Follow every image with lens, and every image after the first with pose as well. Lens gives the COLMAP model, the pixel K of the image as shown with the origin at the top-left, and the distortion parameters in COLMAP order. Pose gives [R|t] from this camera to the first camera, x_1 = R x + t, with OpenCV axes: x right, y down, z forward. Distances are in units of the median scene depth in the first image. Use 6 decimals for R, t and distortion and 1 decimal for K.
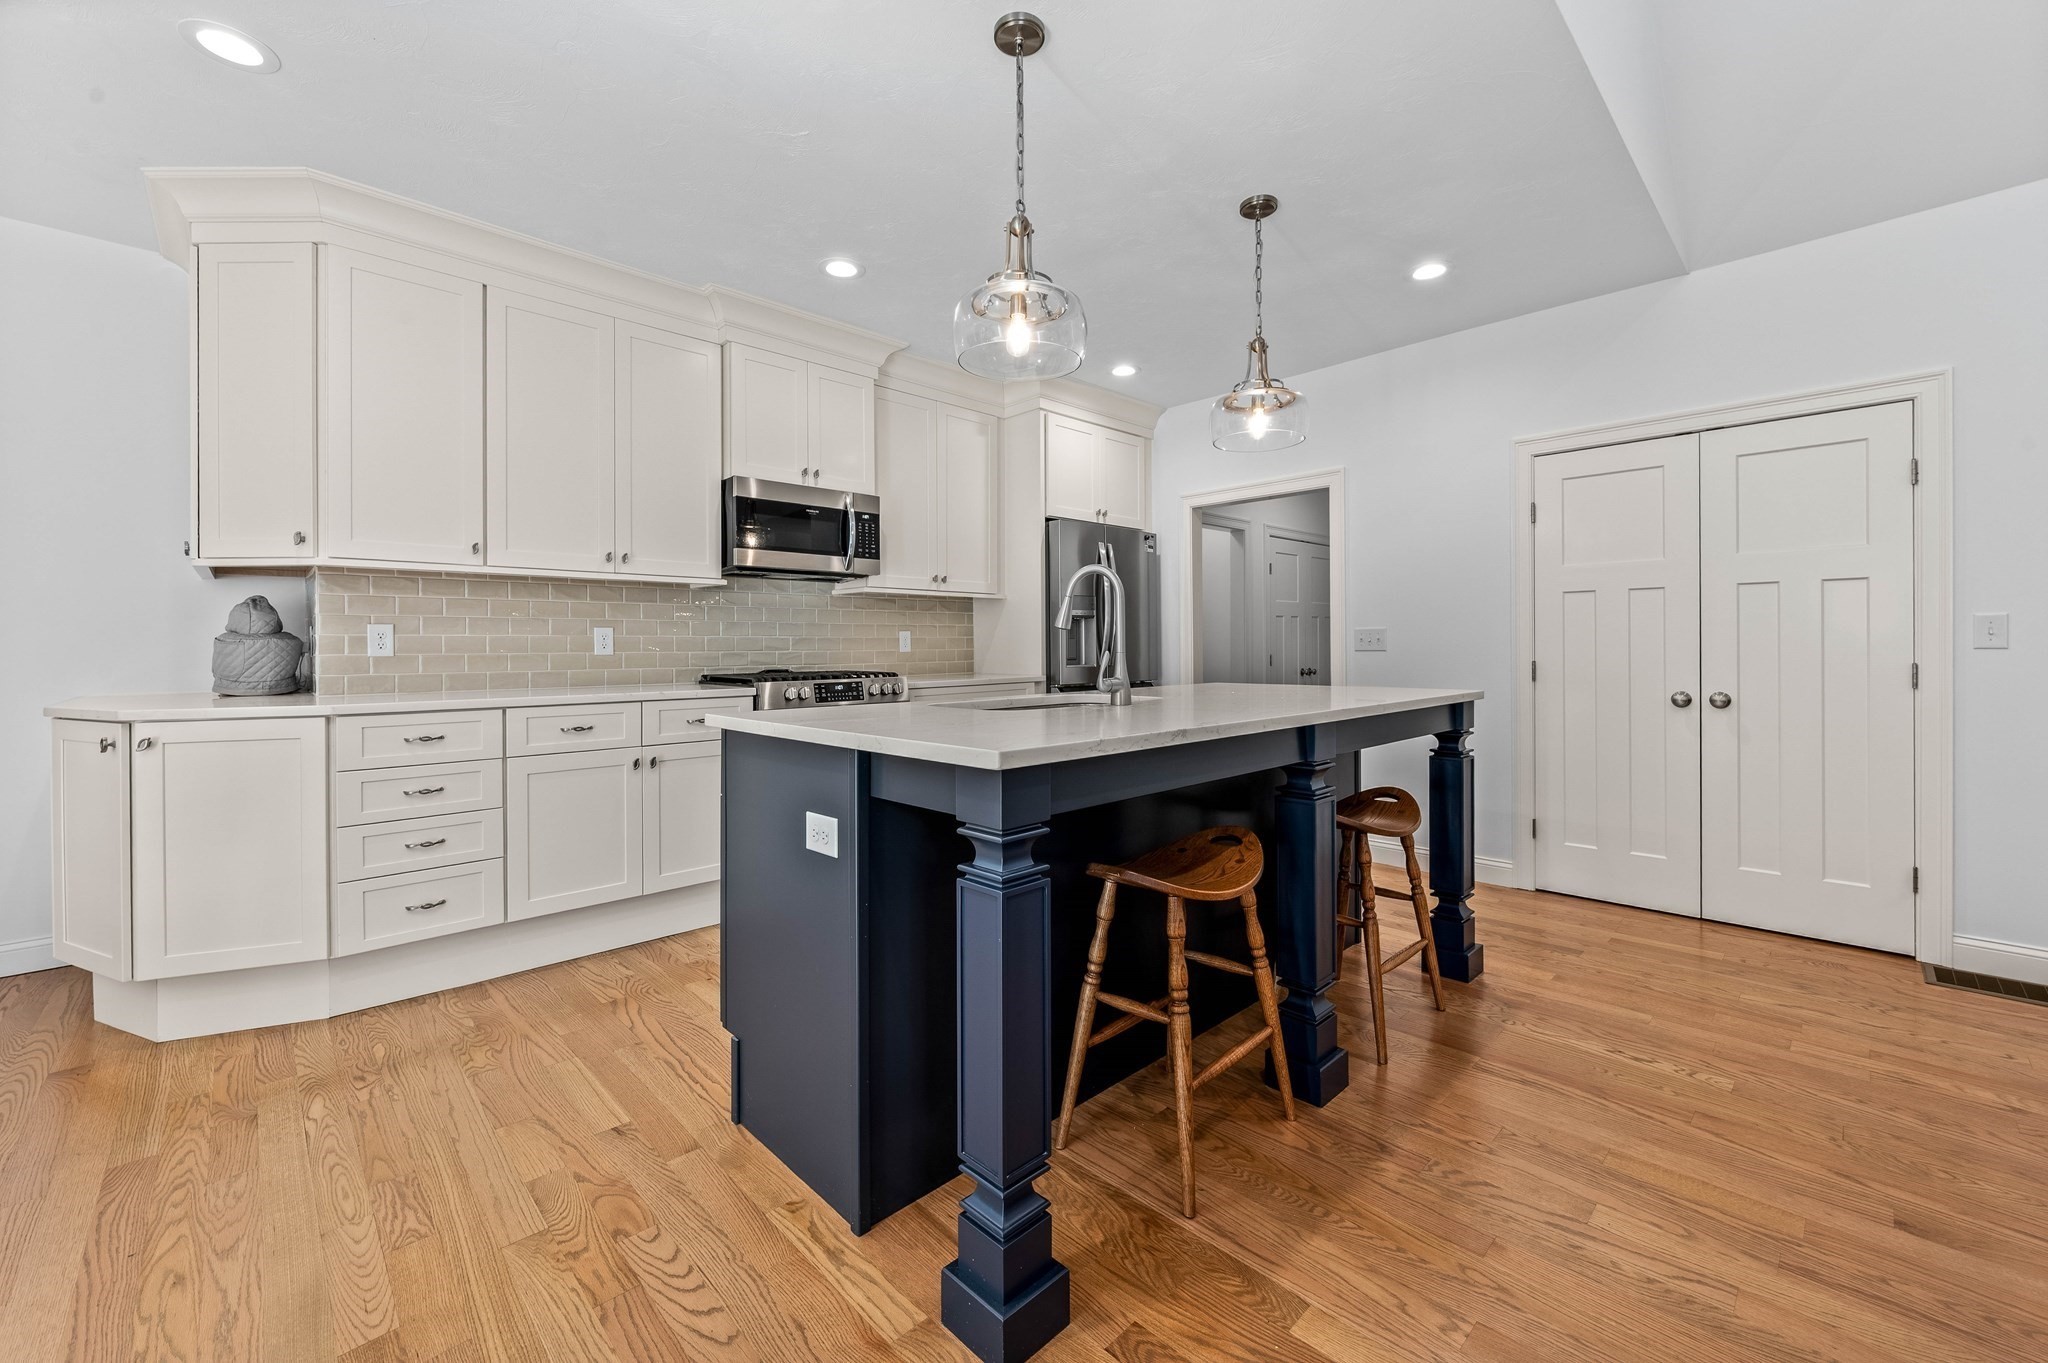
lens RADIAL K [[821.1, 0, 1020.7], [0, 821.1, 646.4], [0, 0, 1]] dist [-0.000143, -0.000016]
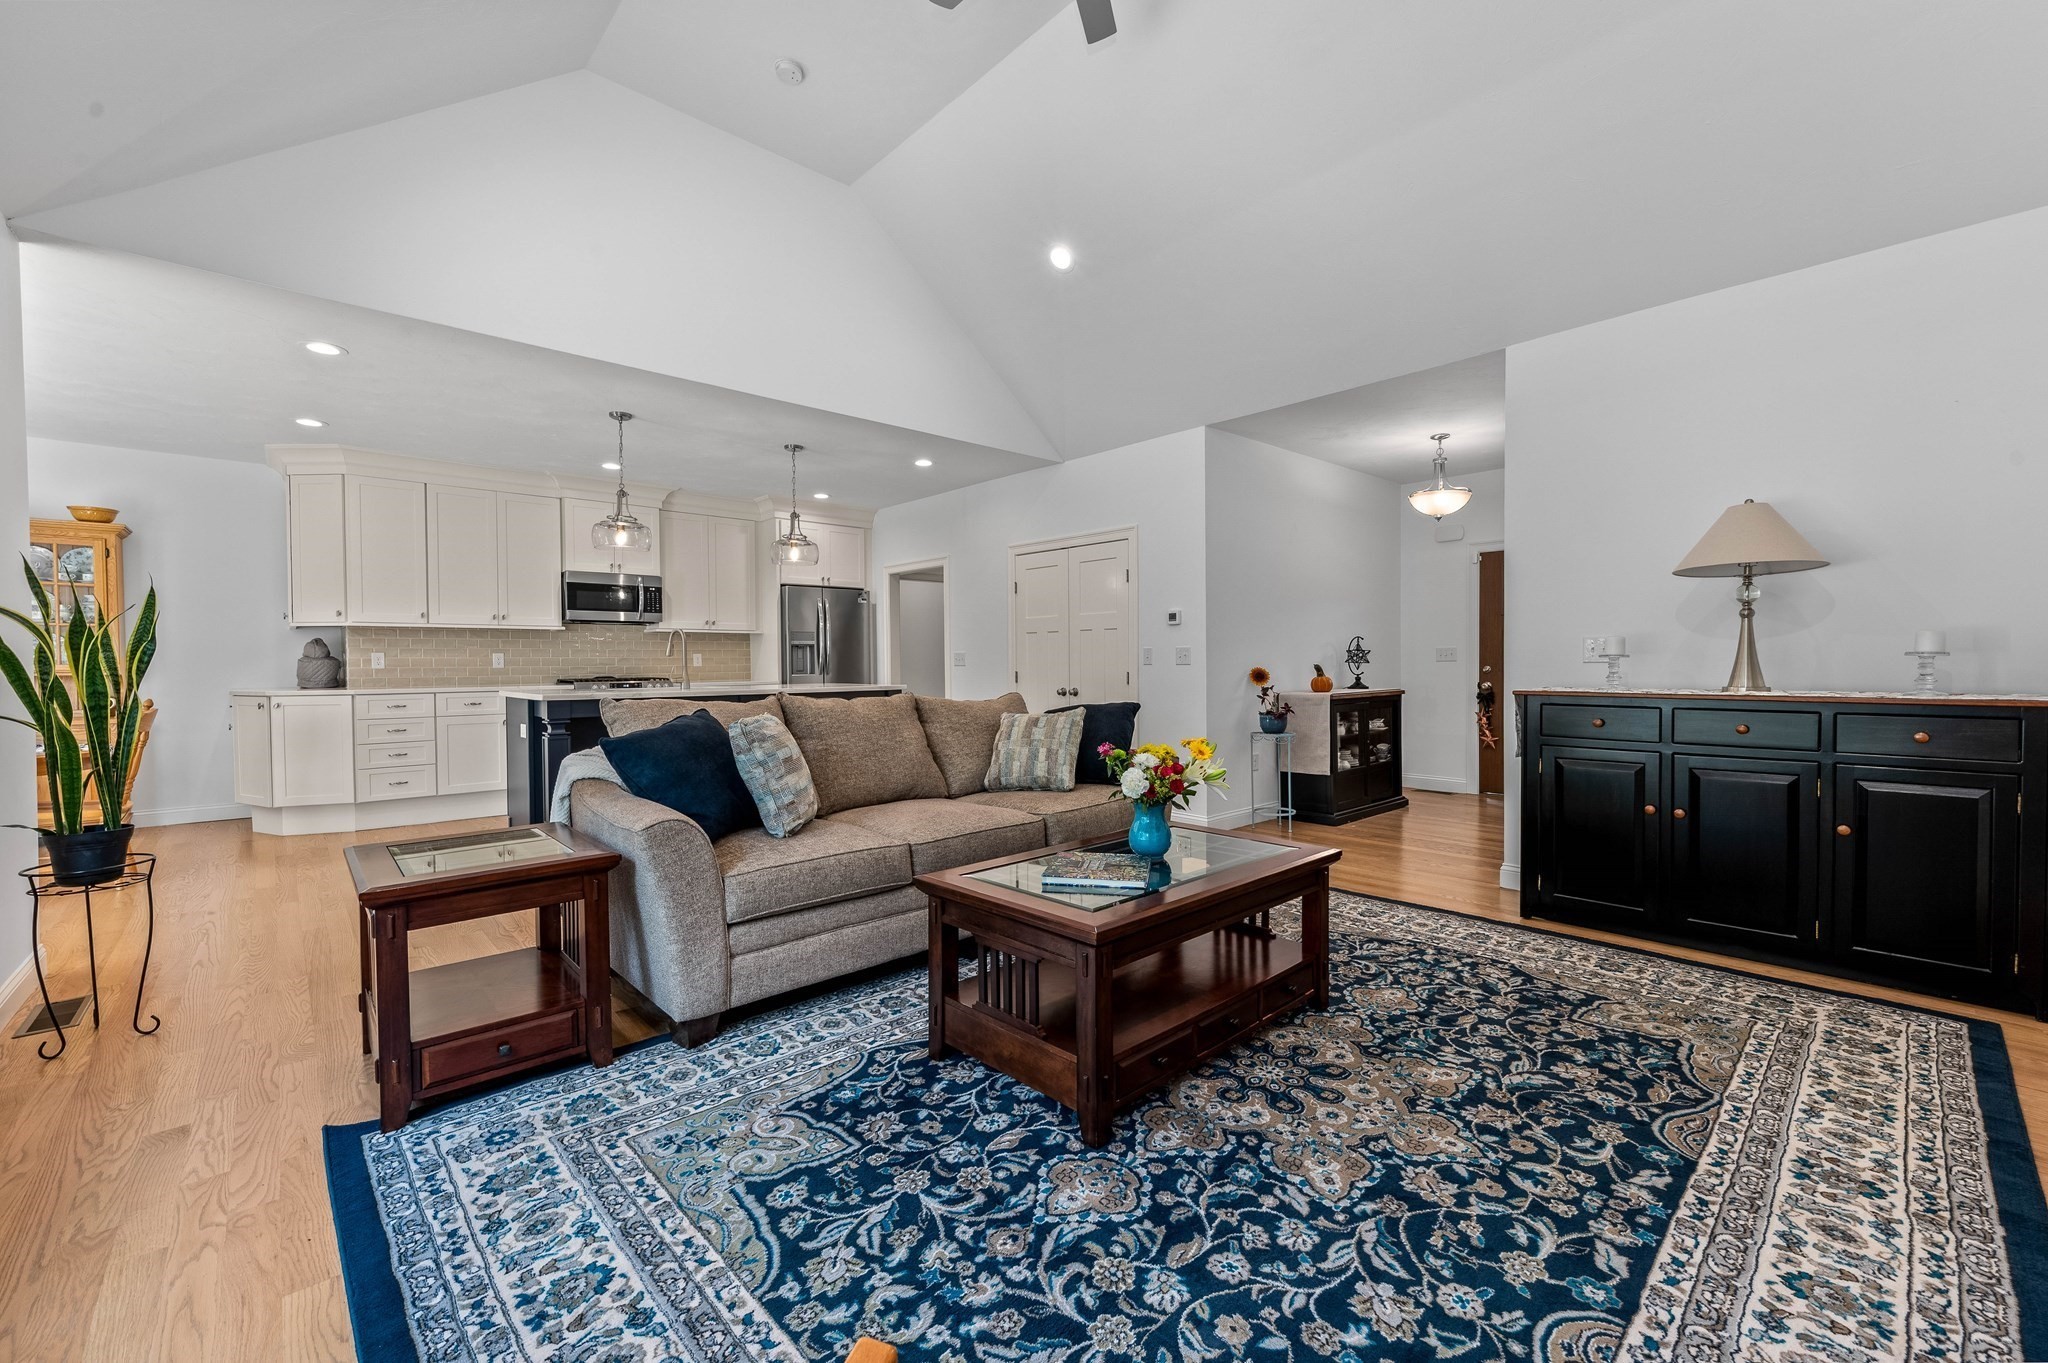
lens RADIAL K [[833.9, 0, 1024.0], [0, 833.9, 681.5], [0, 0, 1]] dist [-0.000965, 0.001245]
pose [[0.999693, 0.000328, -0.024786, 0.857303], [0.000290, 0.999690, 0.024897, -0.006607], [0.024786, -0.024897, 0.999383, -1.008855]]
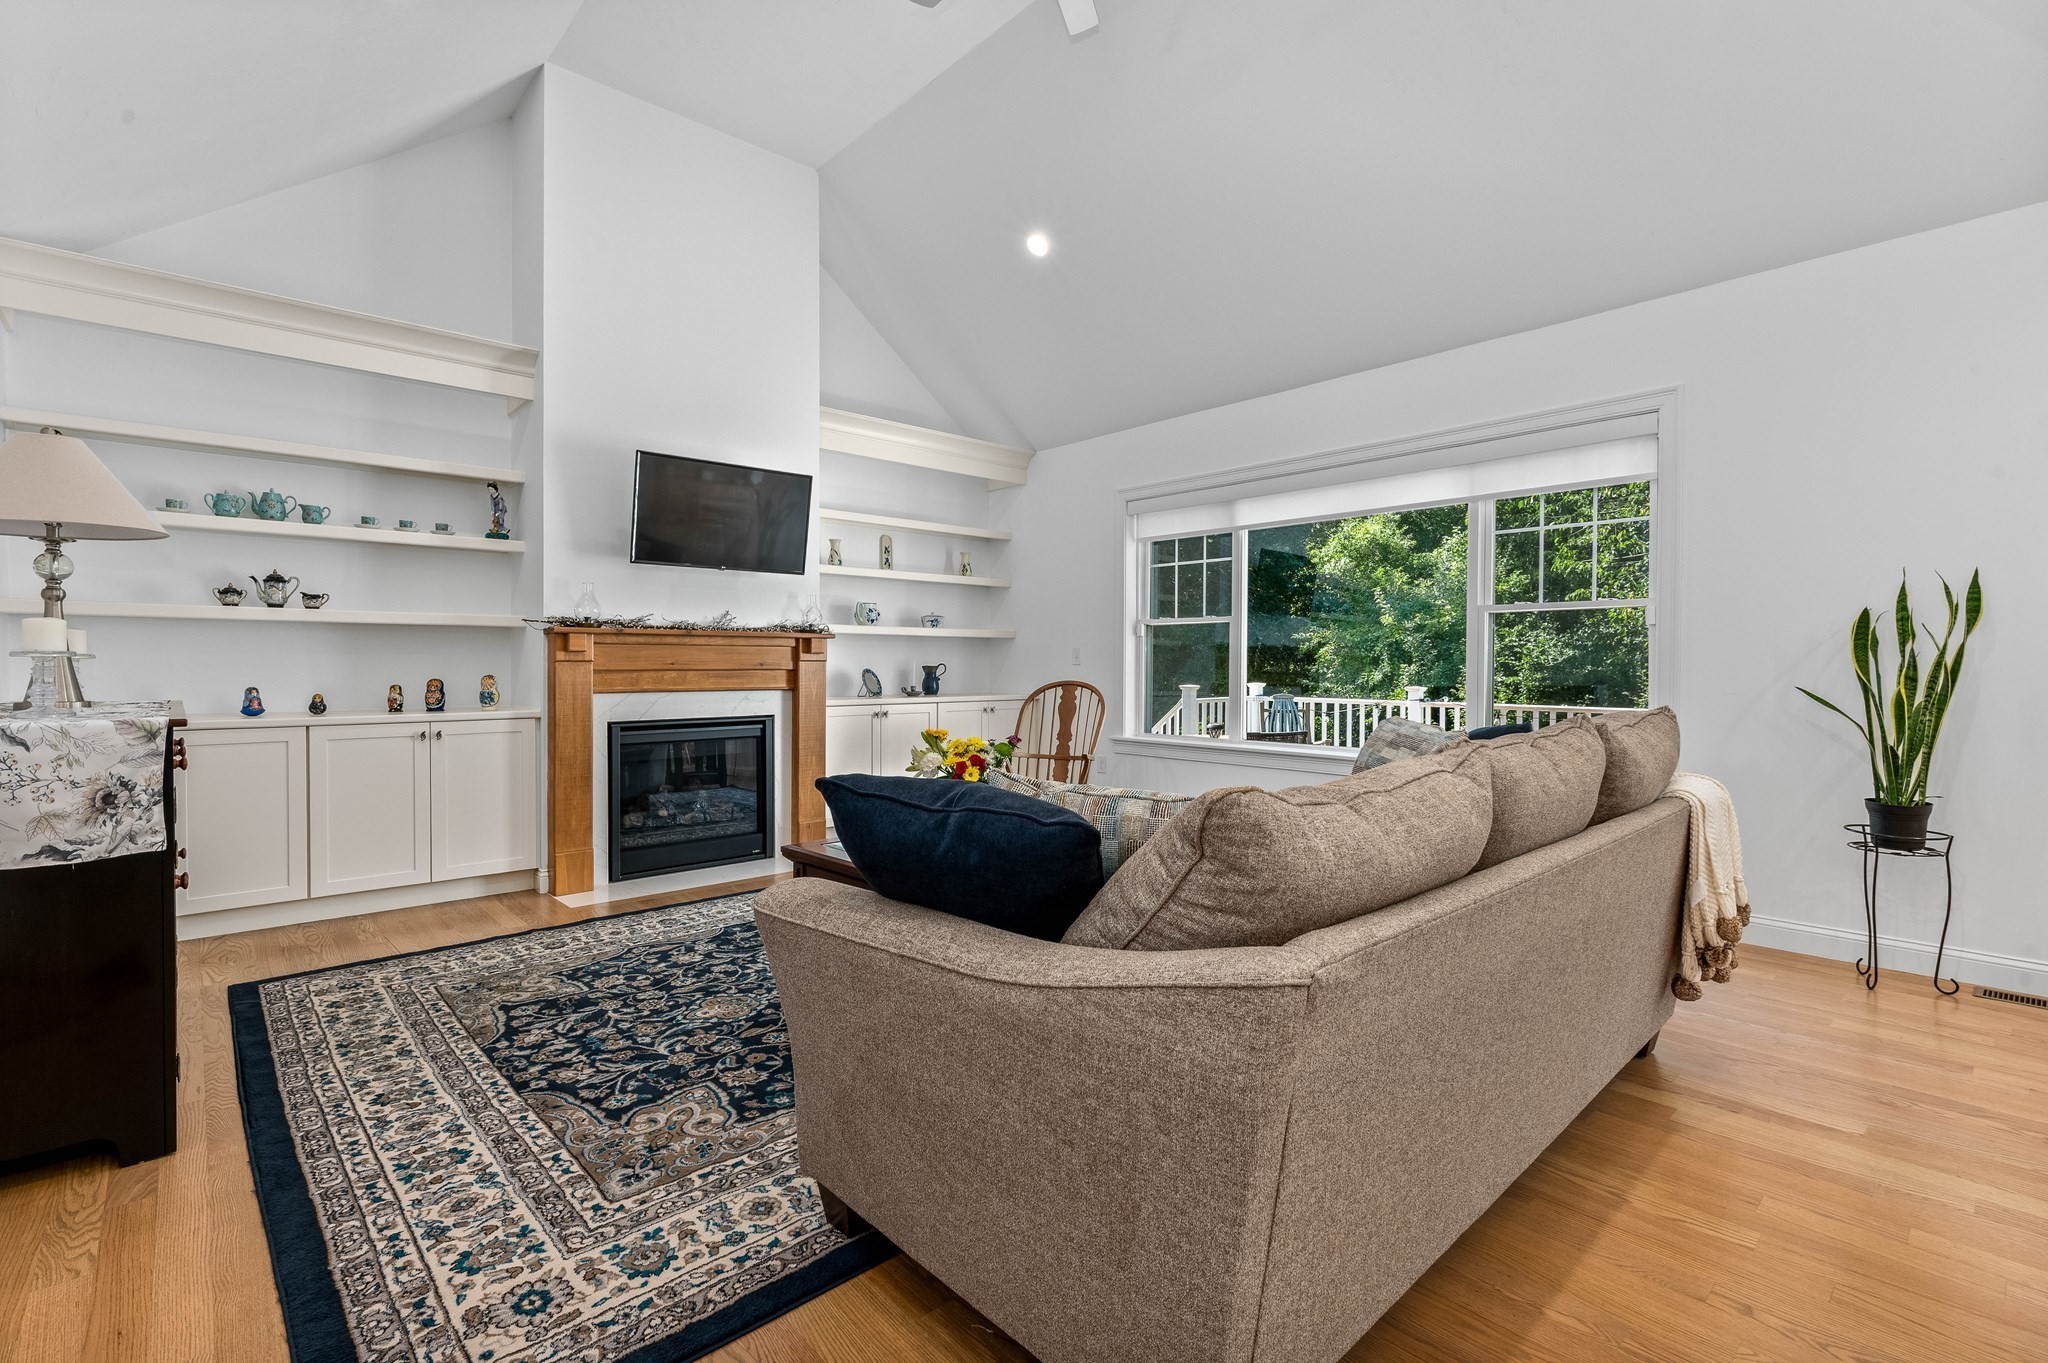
lens RADIAL K [[920.4, 0, 1024.0], [0, 920.4, 681.5], [0, 0, 1]] dist [-0.000706, -0.000165]
pose [[-0.999618, 0.004602, 0.027249, 0.881377], [0.005064, 0.999845, 0.016888, 0.000047], [-0.027167, 0.017020, -0.999486, 0.876616]]
